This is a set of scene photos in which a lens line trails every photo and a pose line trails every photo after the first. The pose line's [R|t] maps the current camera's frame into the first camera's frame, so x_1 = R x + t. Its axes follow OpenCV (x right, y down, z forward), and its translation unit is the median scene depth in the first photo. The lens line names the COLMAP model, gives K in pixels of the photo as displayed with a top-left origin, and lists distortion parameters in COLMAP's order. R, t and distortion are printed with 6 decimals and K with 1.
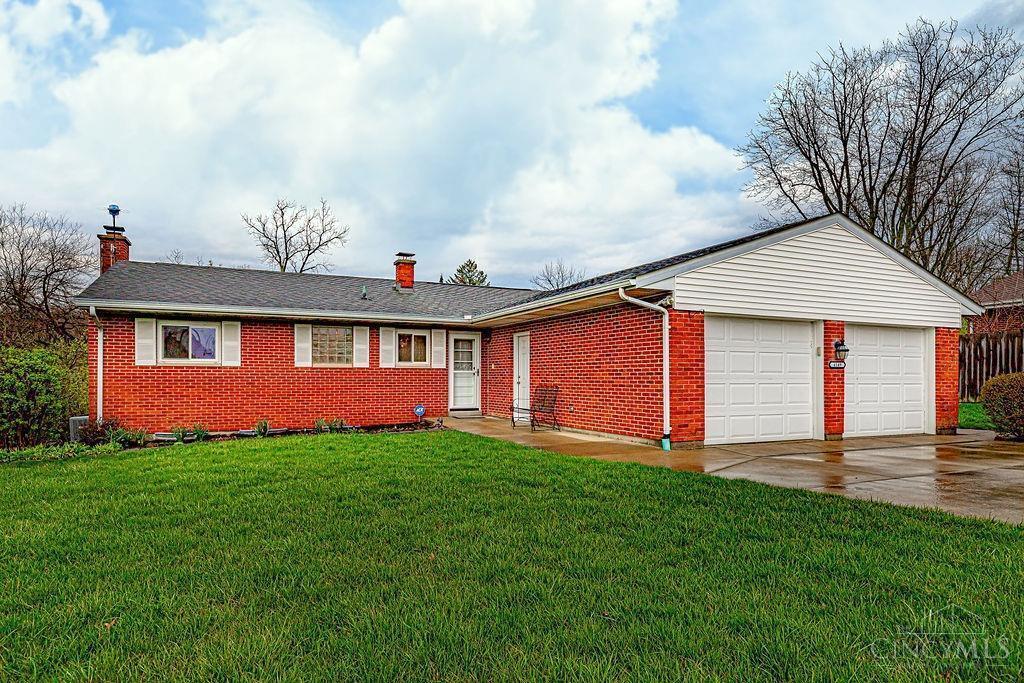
lens RADIAL K [[633.5, 0, 509.9], [0, 633.5, 378.5], [0, 0, 1]] dist [0.002314, -0.003620]
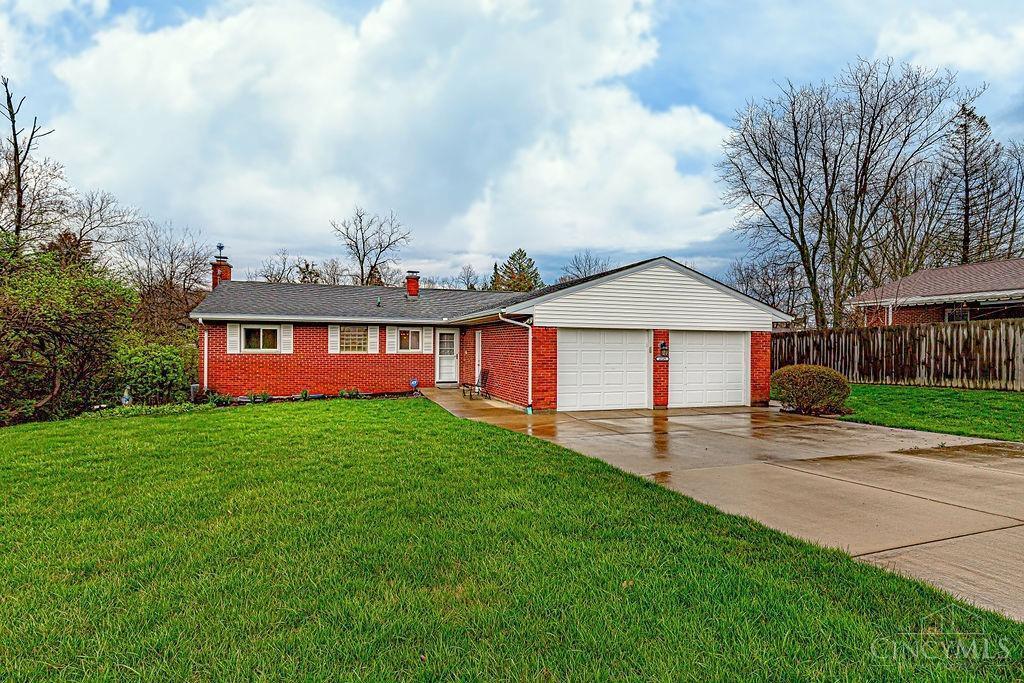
lens RADIAL K [[560.5, 0, 512.3], [0, 560.5, 346.9], [0, 0, 1]] dist [-0.001962, 0.000847]
pose [[0.993183, 0.005047, -0.116457, 0.266075], [-0.004436, 0.999975, 0.005500, -0.046309], [0.116482, -0.004946, 0.993181, -0.291422]]
